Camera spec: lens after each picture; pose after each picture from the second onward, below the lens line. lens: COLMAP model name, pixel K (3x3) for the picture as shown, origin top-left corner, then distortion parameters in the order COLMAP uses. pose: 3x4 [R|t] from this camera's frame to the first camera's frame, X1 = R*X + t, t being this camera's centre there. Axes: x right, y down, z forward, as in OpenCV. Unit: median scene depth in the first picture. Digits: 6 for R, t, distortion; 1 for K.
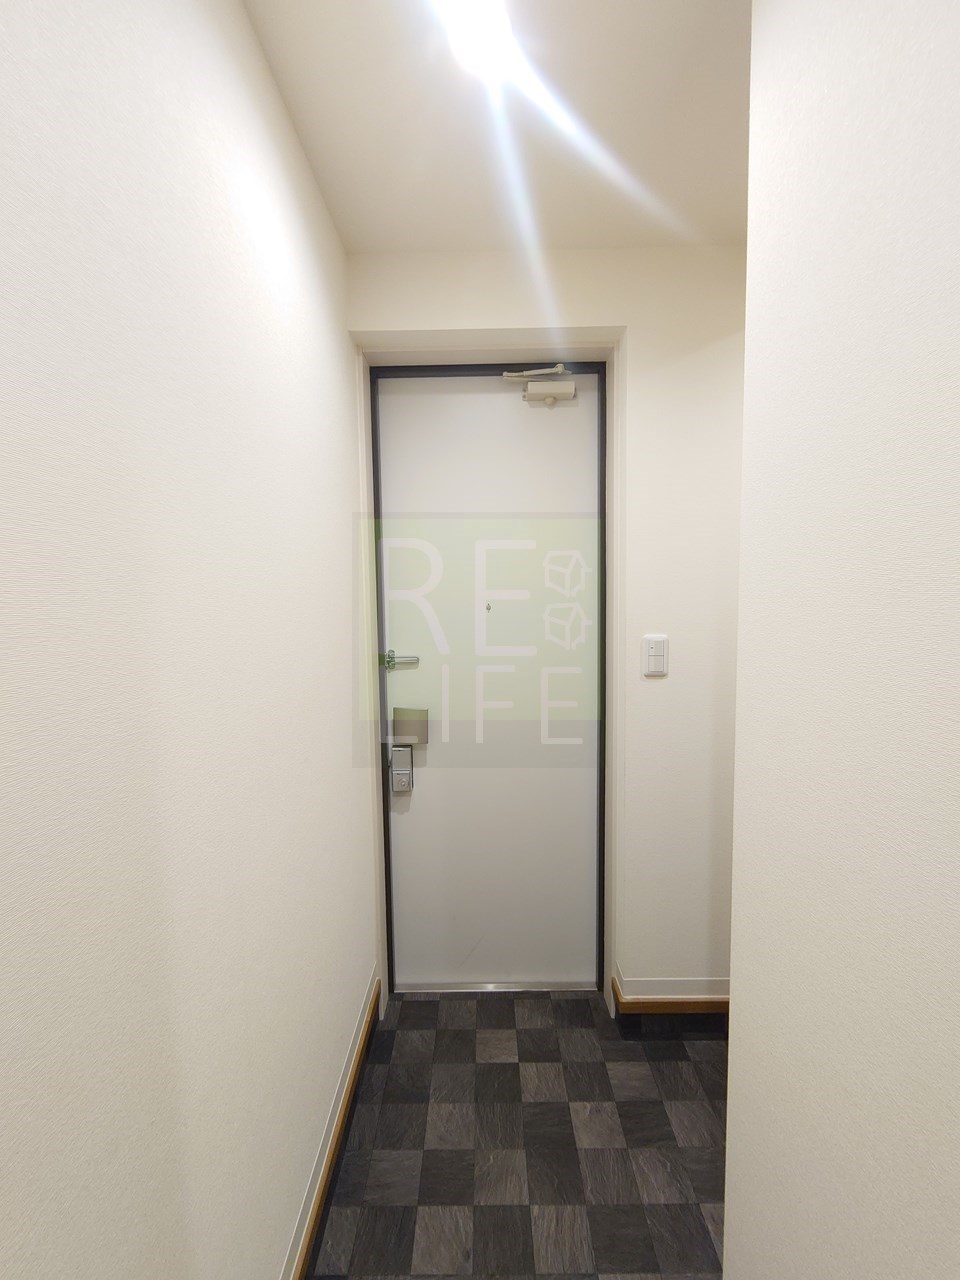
lens RADIAL K [[549.3, 0, 480.0], [0, 549.3, 640.0], [0, 0, 1]] dist [0.003015, -0.000271]
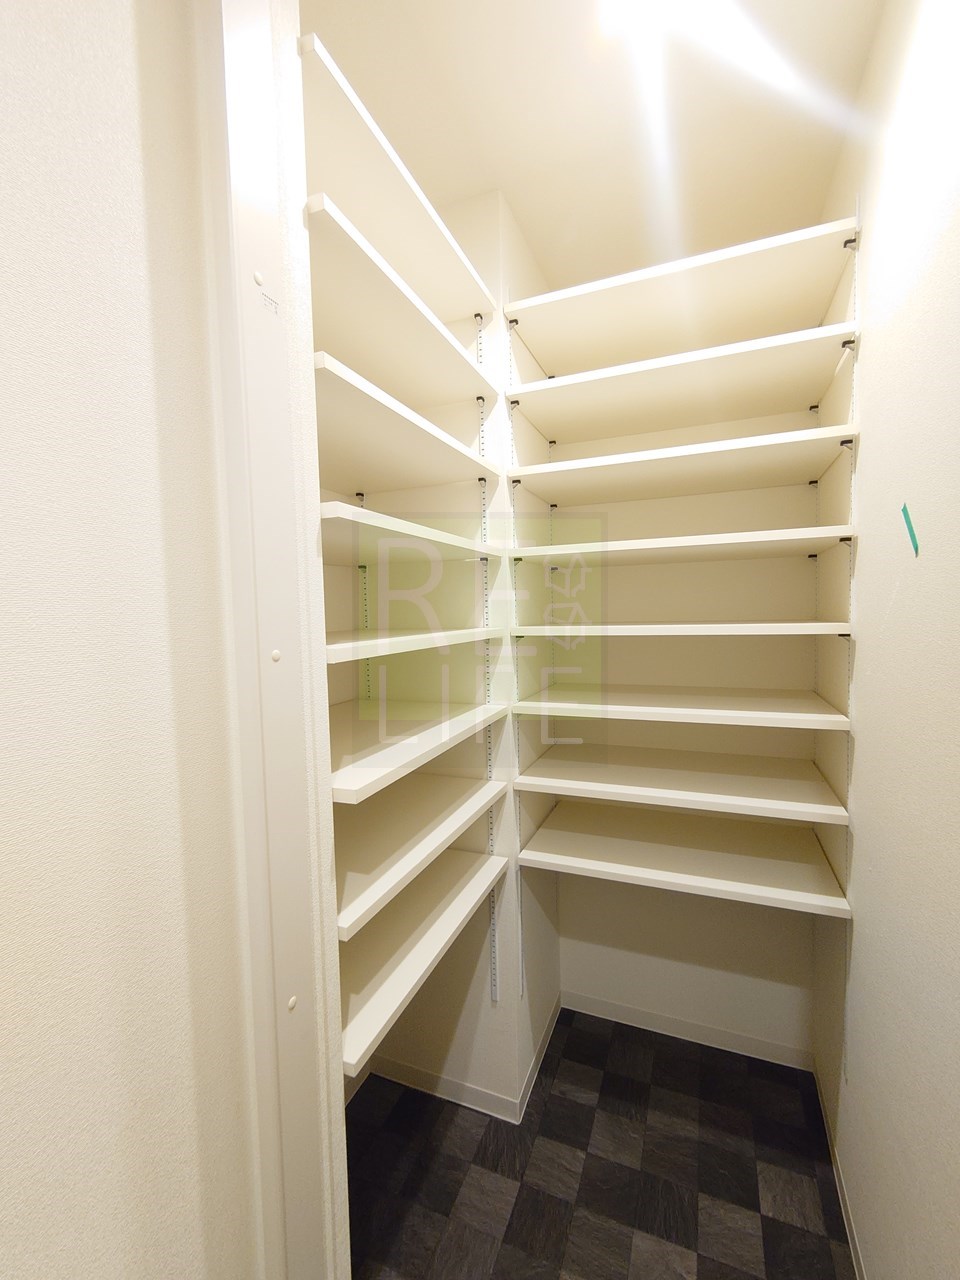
lens RADIAL K [[549.3, 0, 480.0], [0, 549.3, 640.0], [0, 0, 1]] dist [0.003015, -0.000271]
pose [[-0.373518, 0.073270, -0.924725, 1.953512], [-0.042723, 0.994459, 0.096052, -0.125422], [0.926639, 0.075385, -0.368318, 2.011370]]
